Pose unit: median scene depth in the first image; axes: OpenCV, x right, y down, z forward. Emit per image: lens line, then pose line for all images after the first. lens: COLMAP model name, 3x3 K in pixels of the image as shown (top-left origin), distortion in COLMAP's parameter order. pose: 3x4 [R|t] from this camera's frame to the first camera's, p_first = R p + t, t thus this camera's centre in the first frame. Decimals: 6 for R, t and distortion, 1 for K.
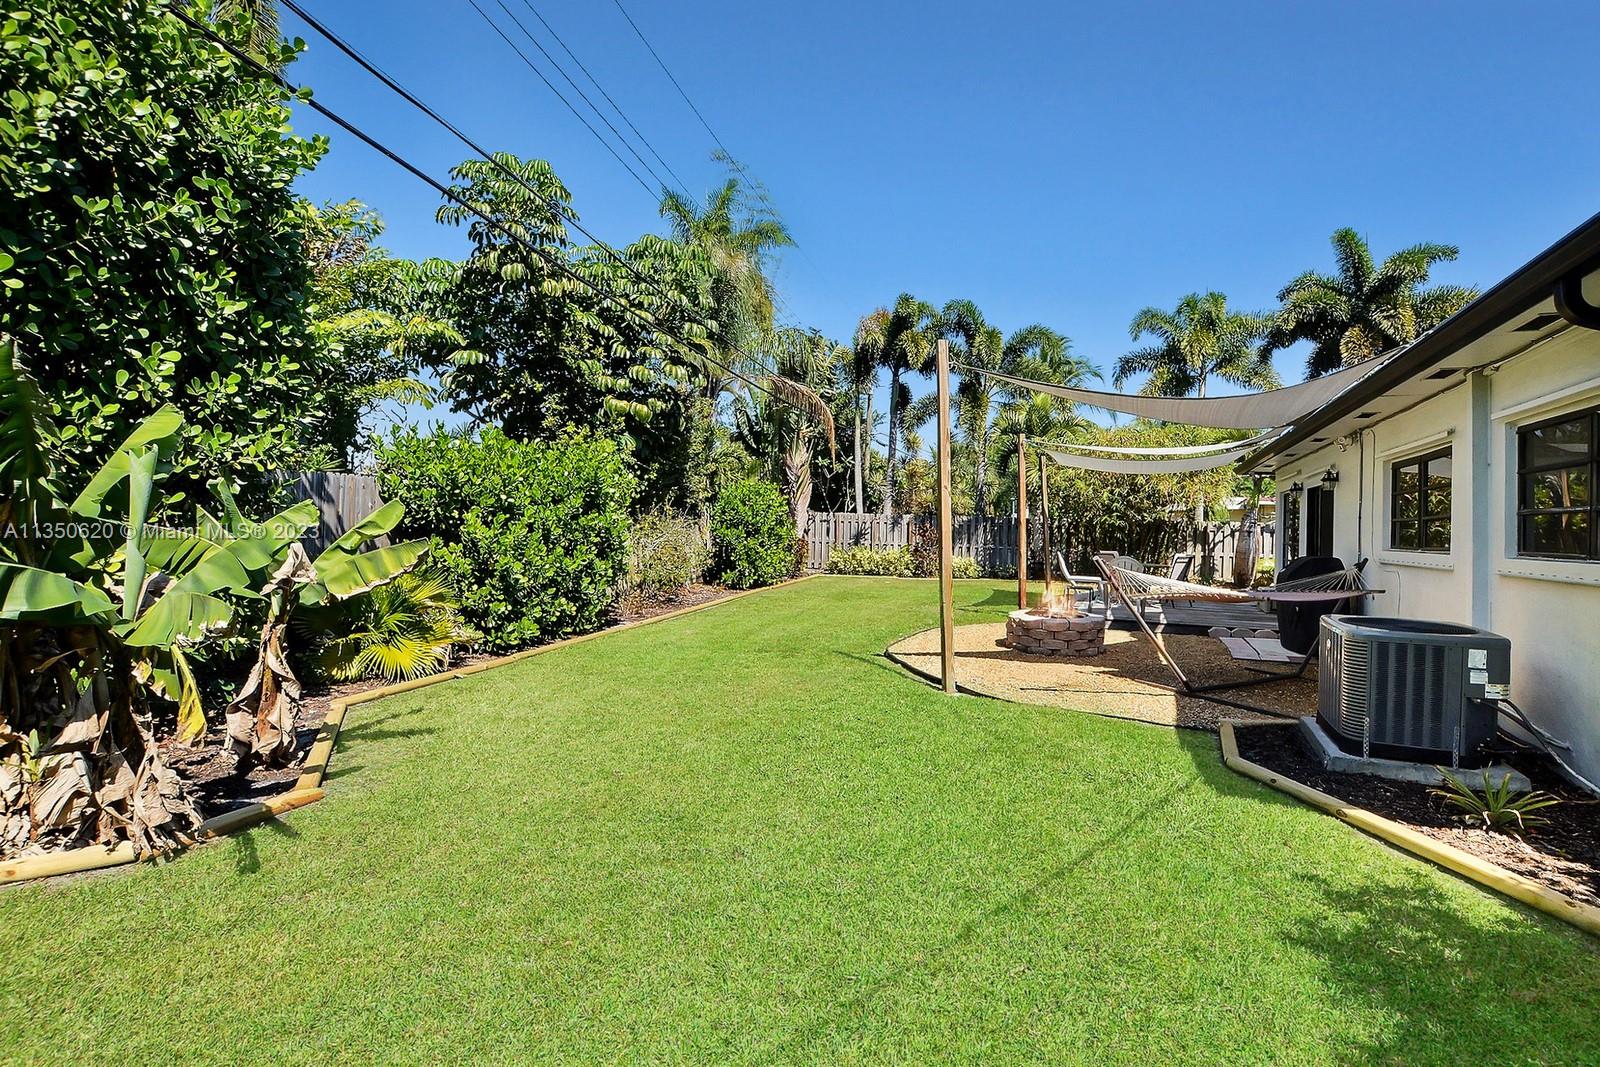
lens RADIAL K [[730.0, 0, 827.4], [0, 730.0, 523.3], [0, 0, 1]] dist [-0.037390, 0.000085]
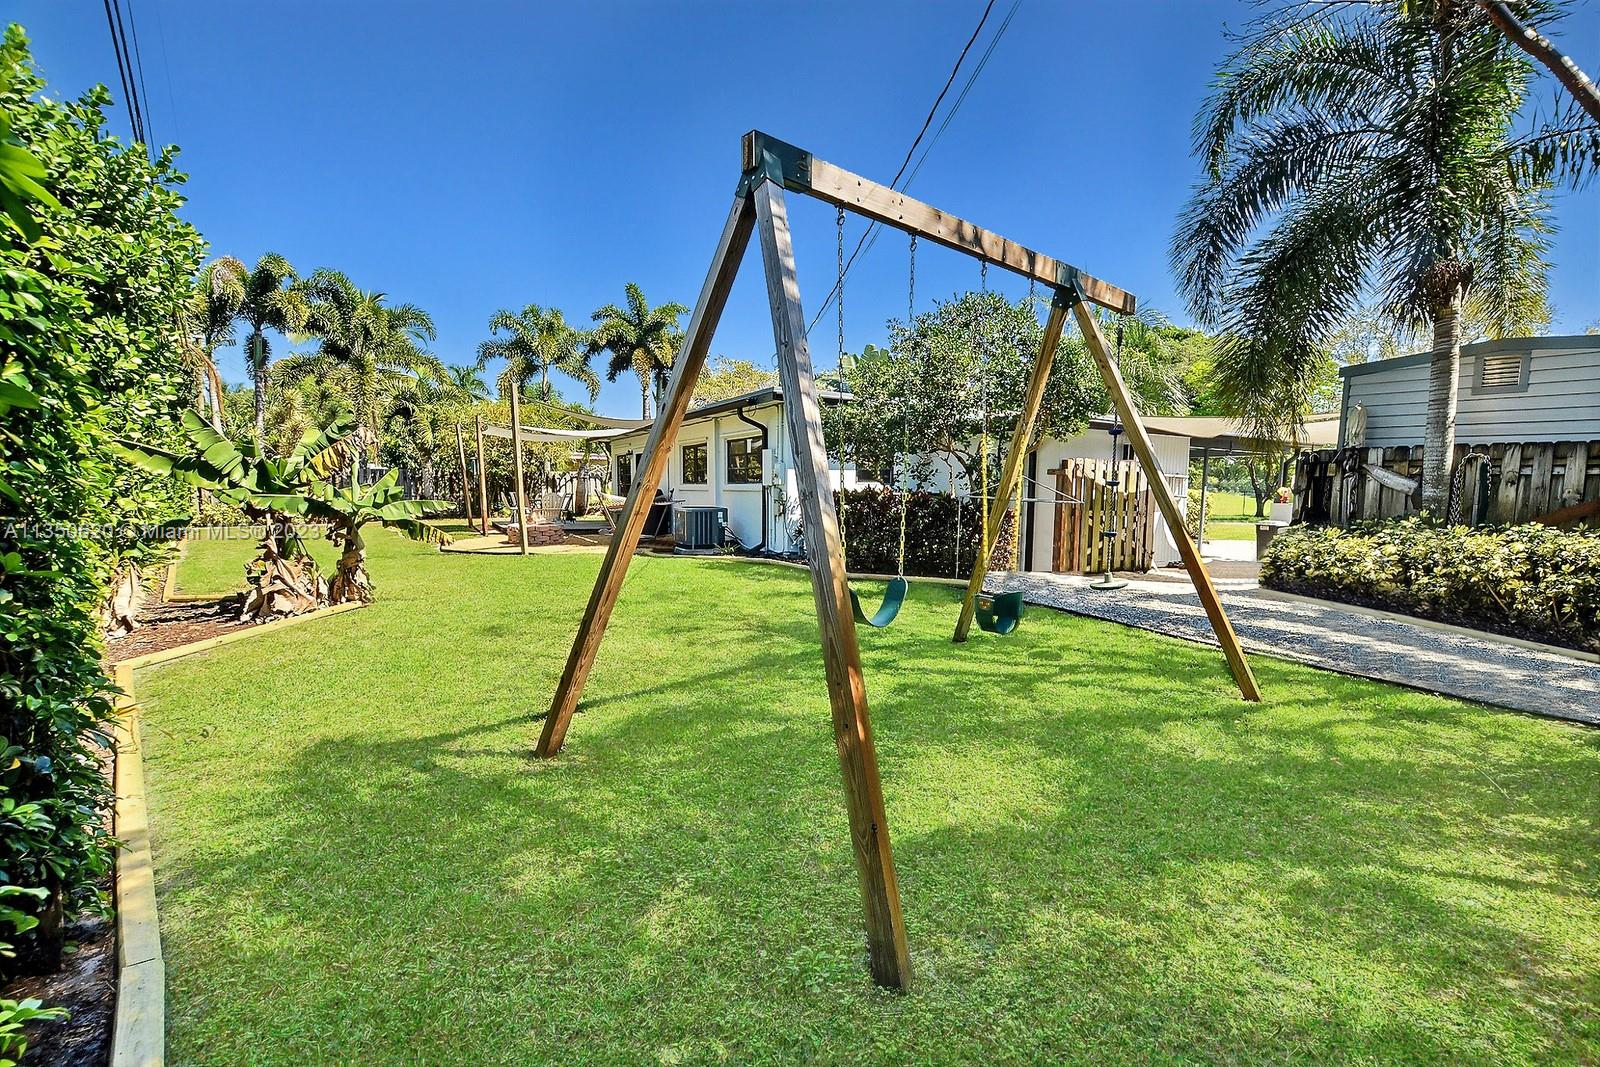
lens RADIAL K [[700.4, 0, 860.1], [0, 700.4, 536.5], [0, 0, 1]] dist [-0.026345, 0.000072]
pose [[0.556208, -0.081610, 0.827026, -0.275969], [0.006386, 0.995557, 0.093945, -0.000562], [-0.831018, -0.046972, 0.554258, -0.262465]]
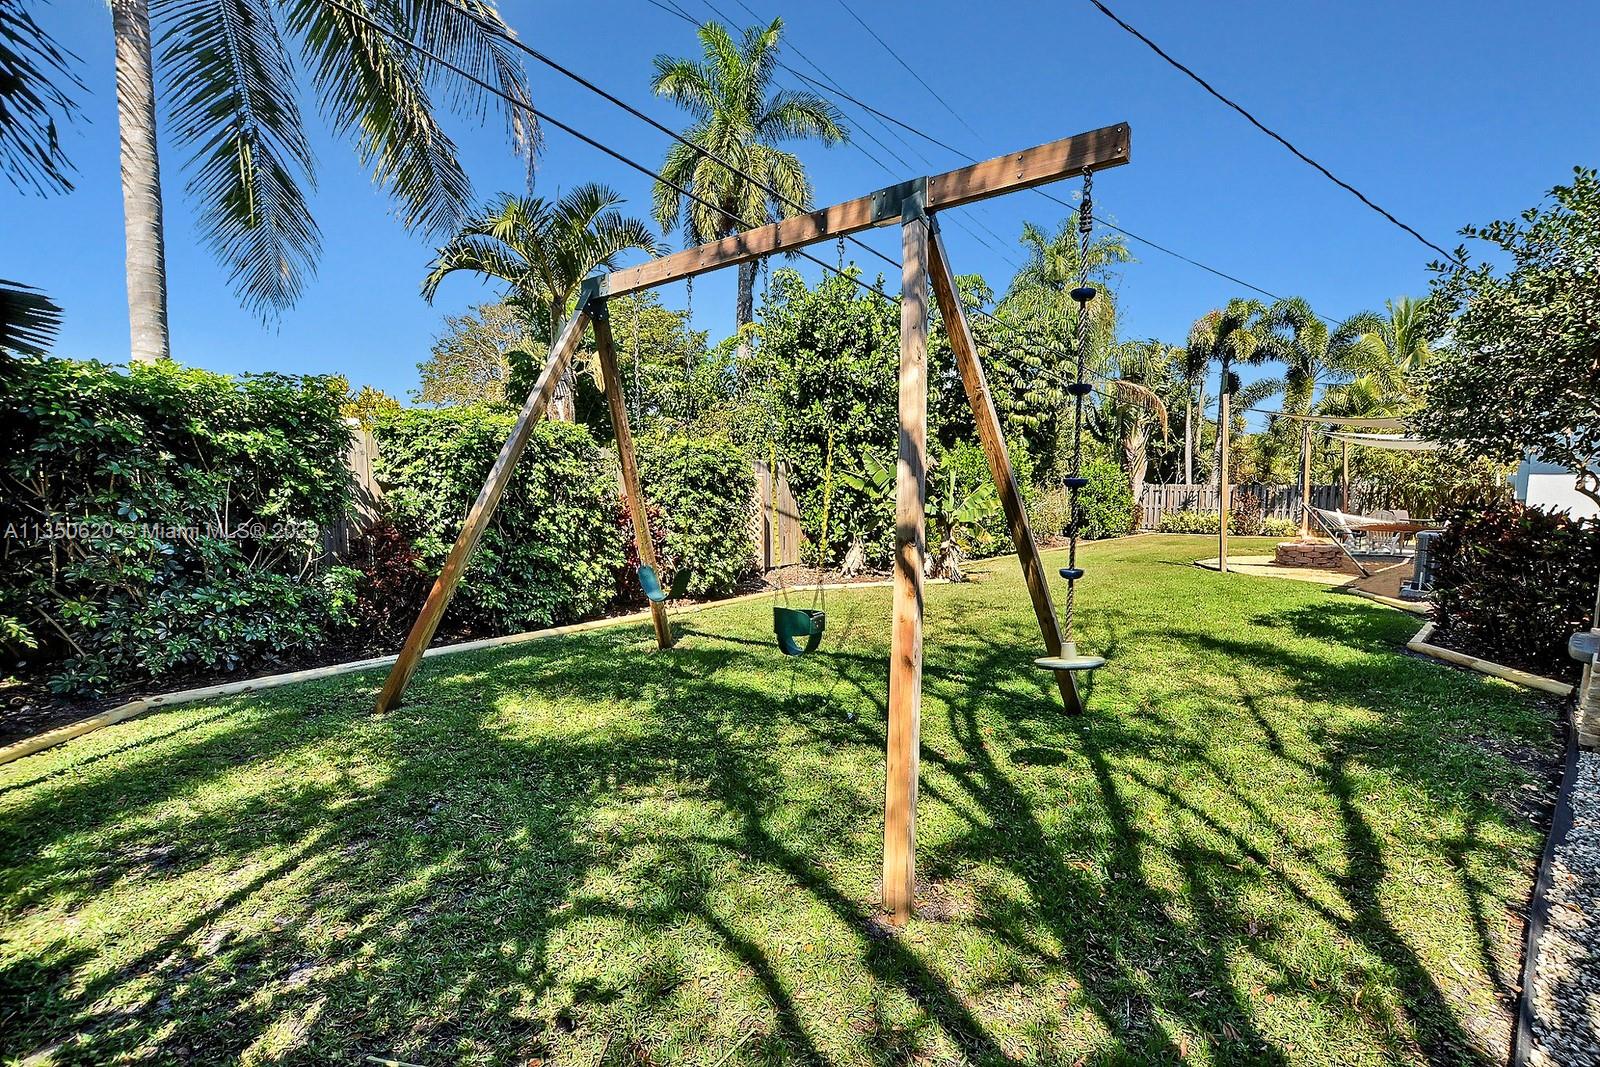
lens RADIAL K [[698.5, 0, 832.8], [0, 698.5, 571.3], [0, 0, 1]] dist [-0.032523, -0.000020]
pose [[0.905568, 0.028721, -0.423227, -0.000583], [0.015609, 0.994774, 0.100905, 0.005729], [0.423913, -0.097983, 0.900387, -0.344216]]
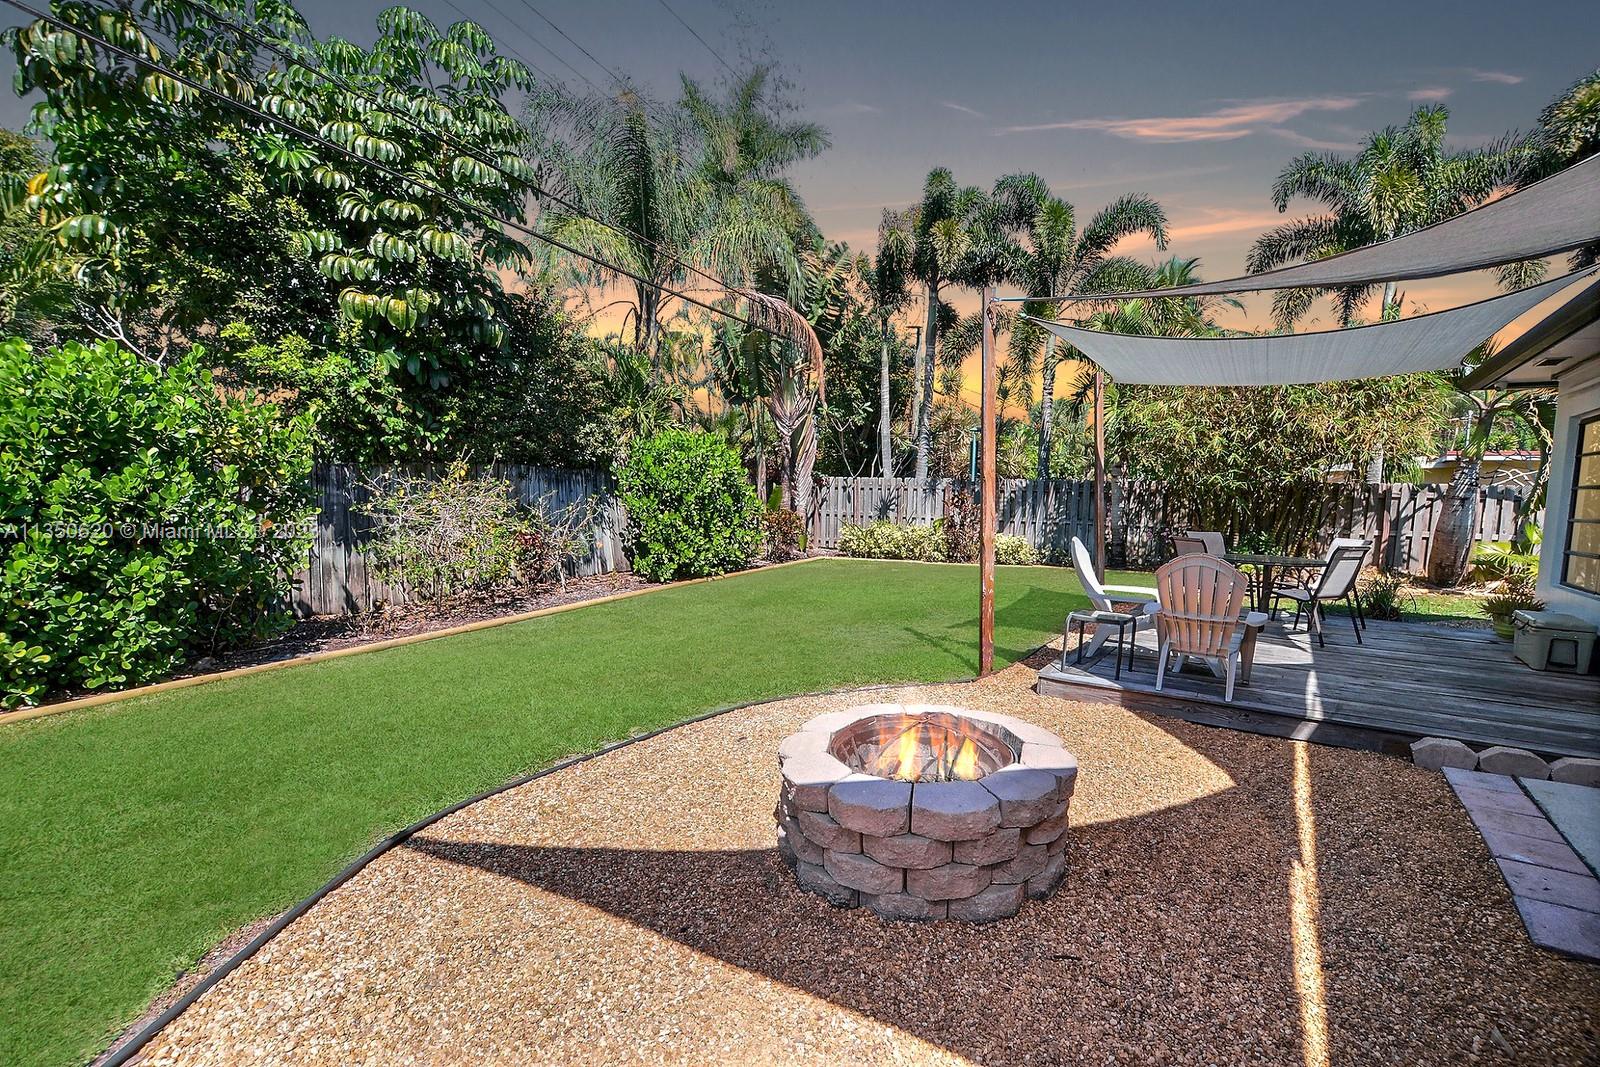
lens RADIAL K [[698.5, 0, 832.8], [0, 698.5, 571.3], [0, 0, 1]] dist [-0.032523, -0.000020]
pose [[0.984117, 0.010893, -0.177189, 0.133439], [0.008385, 0.994149, 0.107691, 0.005246], [0.177325, -0.107466, 0.978267, 0.280643]]
